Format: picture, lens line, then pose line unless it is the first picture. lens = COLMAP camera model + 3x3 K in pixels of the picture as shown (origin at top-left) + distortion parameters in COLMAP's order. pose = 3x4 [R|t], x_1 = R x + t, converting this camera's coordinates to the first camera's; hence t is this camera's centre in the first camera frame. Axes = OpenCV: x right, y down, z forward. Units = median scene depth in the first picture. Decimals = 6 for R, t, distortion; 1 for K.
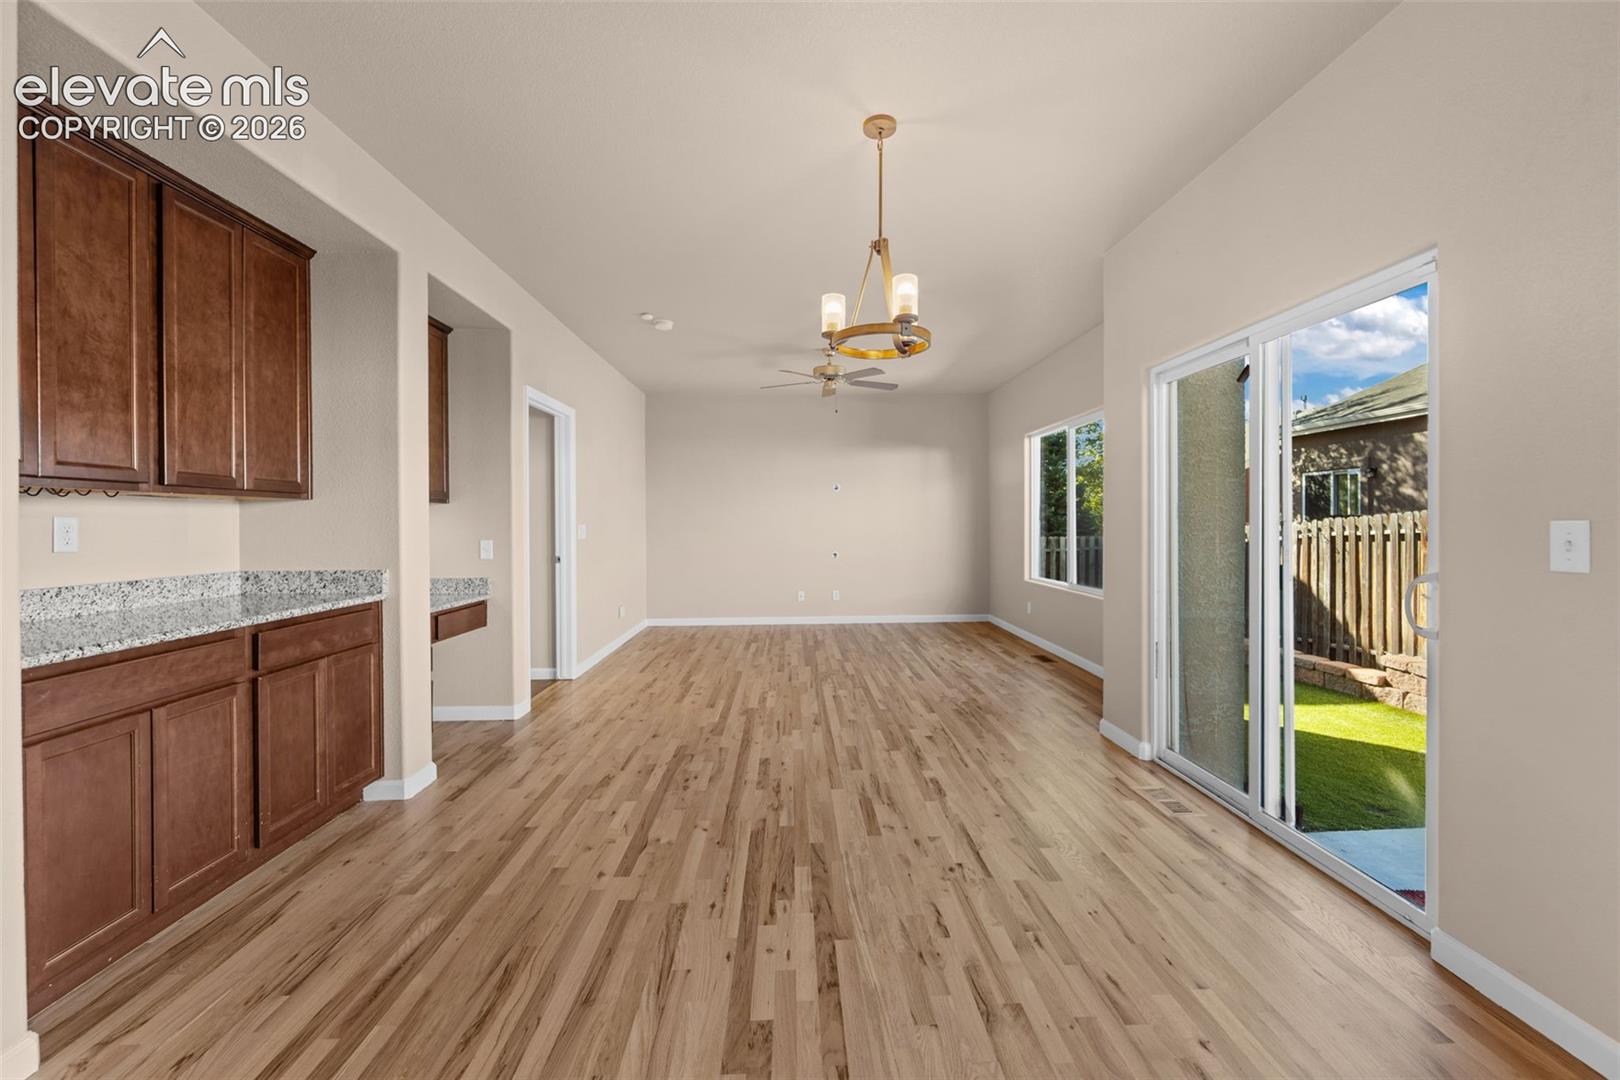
lens RADIAL K [[641.4, 0, 820.0], [0, 641.4, 525.3], [0, 0, 1]] dist [-0.003938, 0.000516]
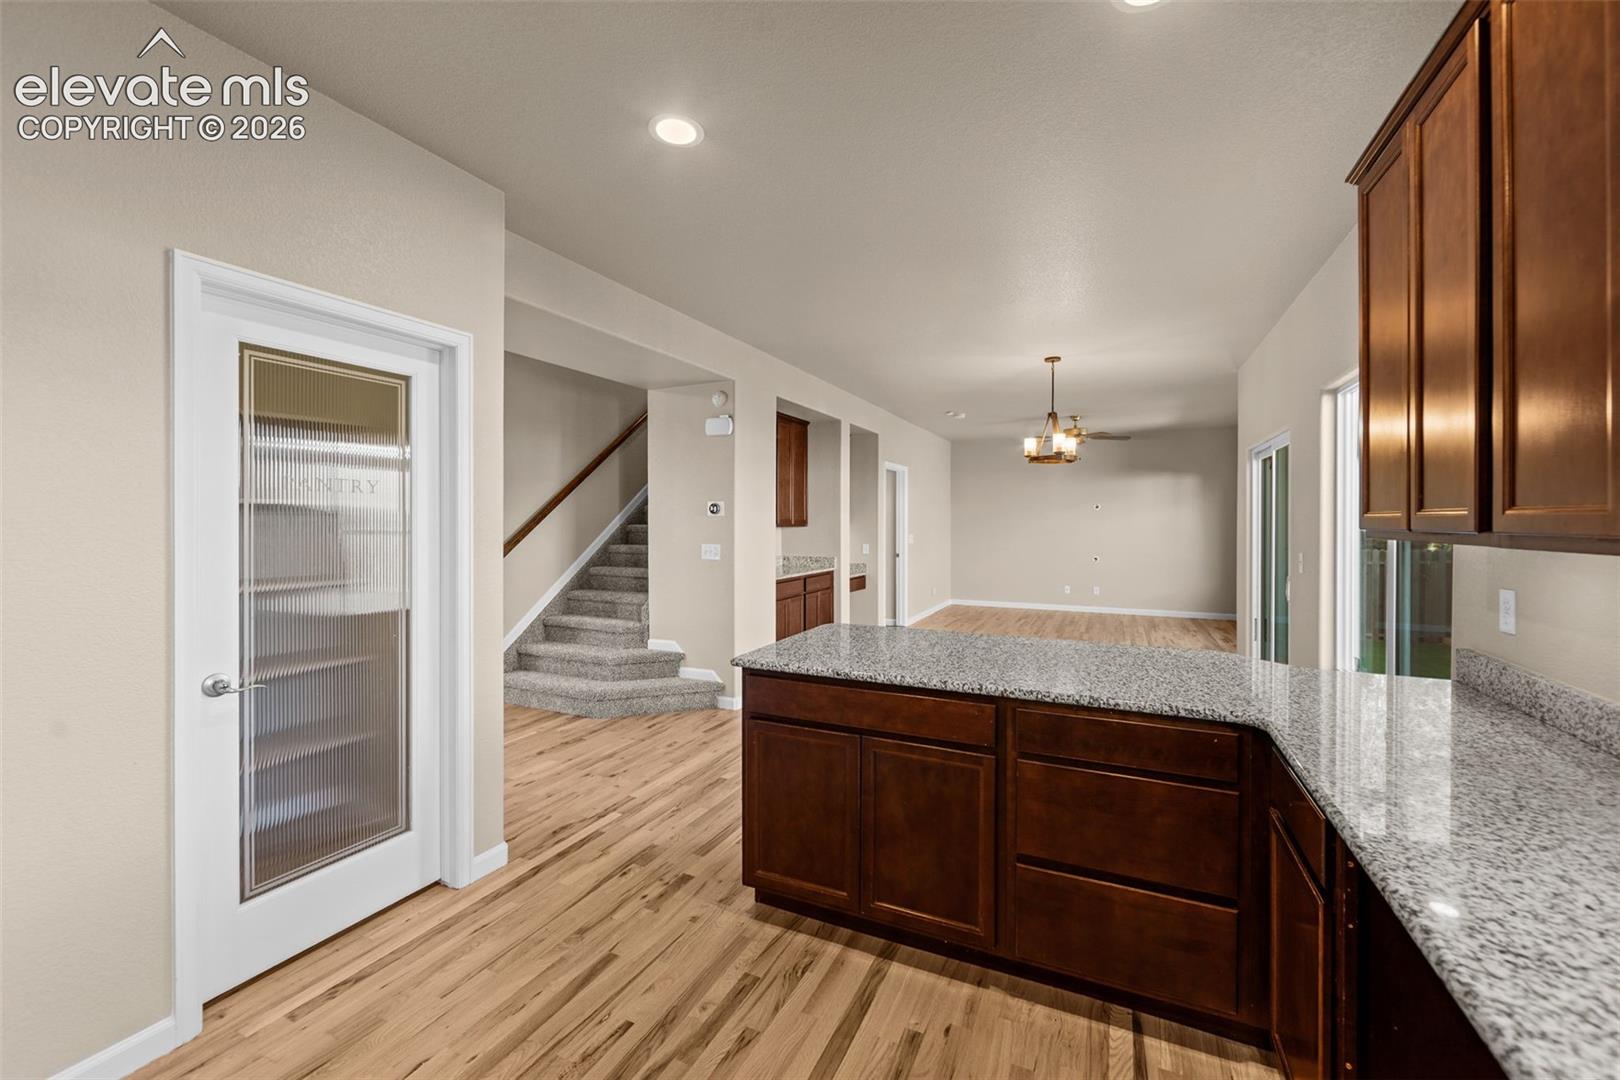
lens RADIAL K [[641.4, 0, 808.2], [0, 641.4, 523.2], [0, 0, 1]] dist [-0.003938, 0.000516]
pose [[0.881015, 0.010314, -0.472976, 0.334808], [-0.011852, 0.999930, -0.000271, -0.052389], [0.472940, 0.005845, 0.881075, -1.105121]]
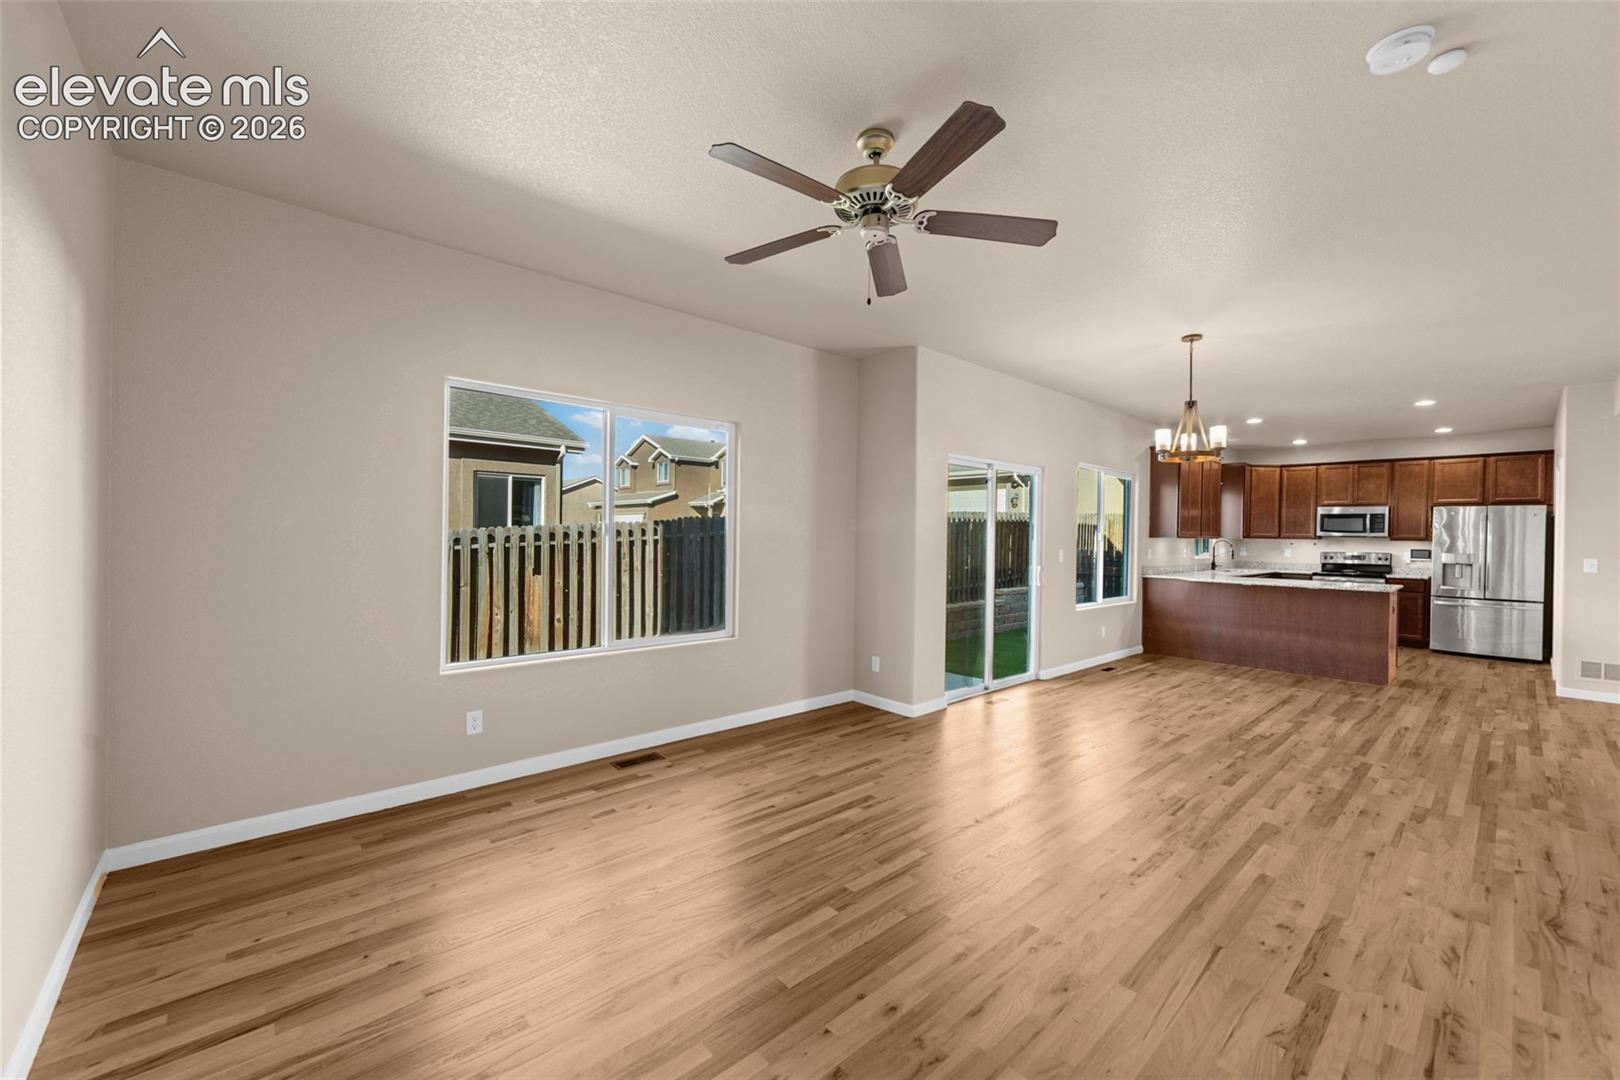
lens RADIAL K [[641.4, 0, 807.2], [0, 641.4, 531.3], [0, 0, 1]] dist [-0.003938, 0.000516]
pose [[-0.630510, -0.002189, 0.776178, -0.550589], [-0.005939, 0.999980, -0.002004, -0.054304], [-0.776158, -0.005874, -0.630511, 2.591642]]
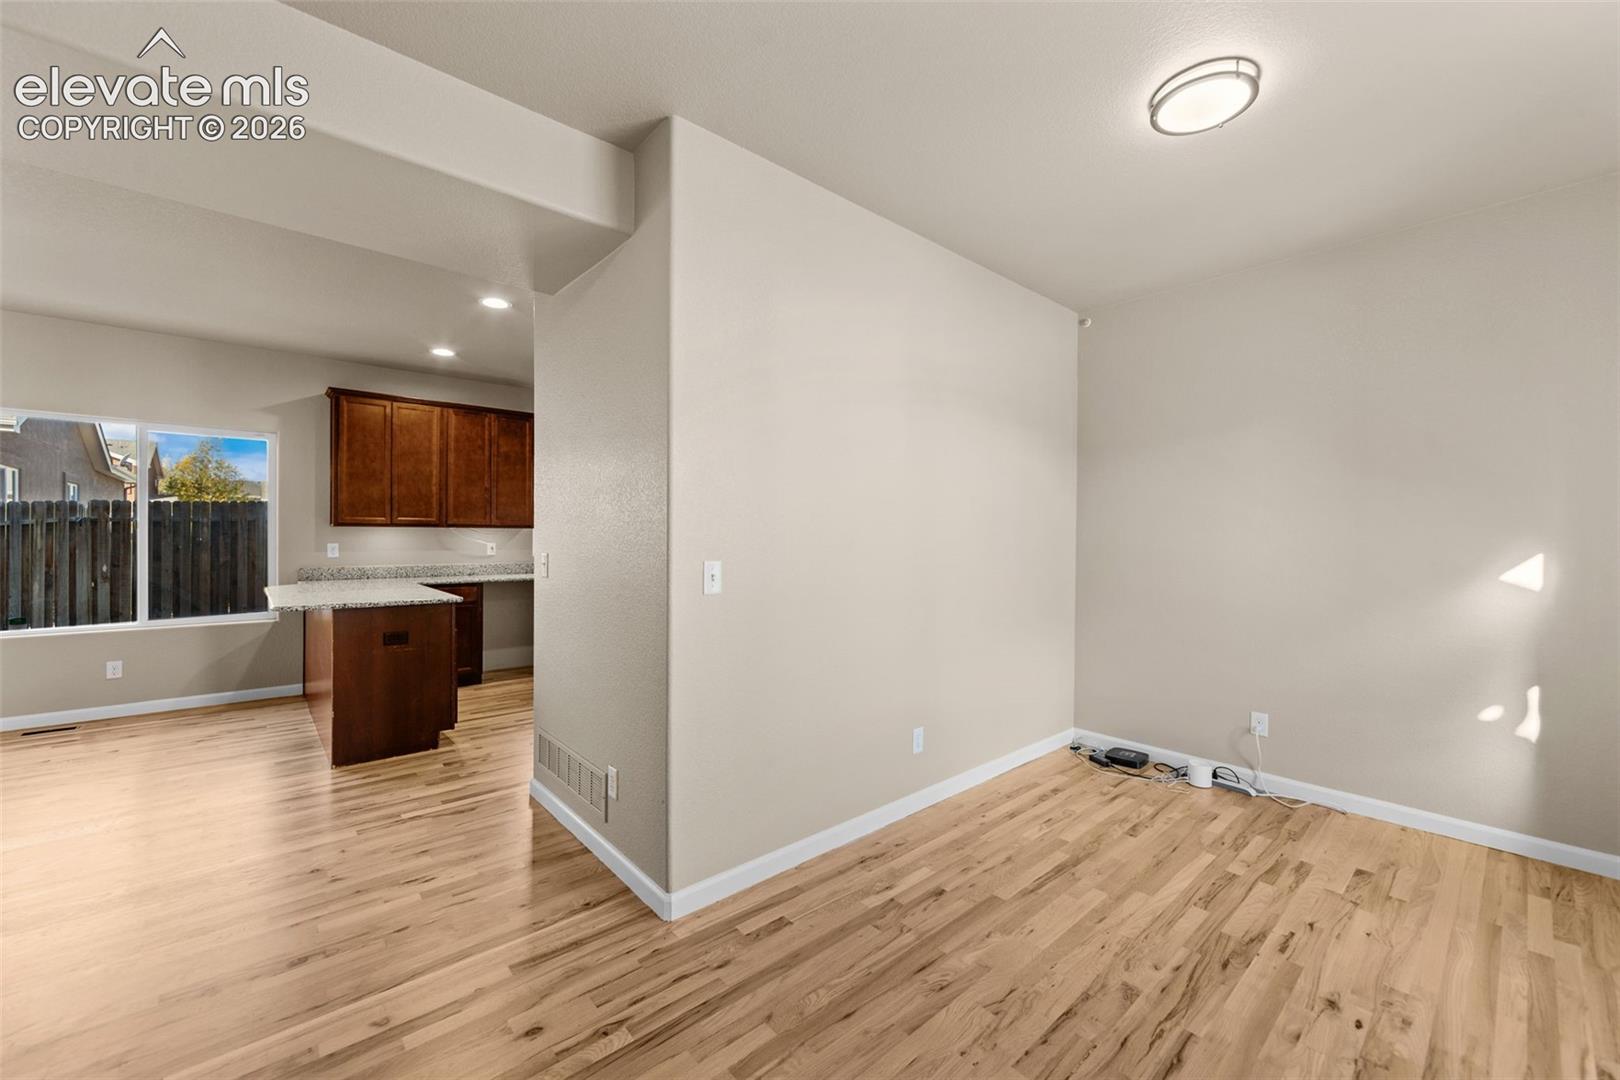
lens RADIAL K [[641.4, 0, 815.7], [0, 641.4, 536.4], [0, 0, 1]] dist [-0.003938, 0.000516]
pose [[-0.623594, 0.003054, 0.781743, -1.670726], [0.007596, 0.999969, 0.002153, -0.008618], [-0.781712, 0.007281, -0.623597, -0.185797]]
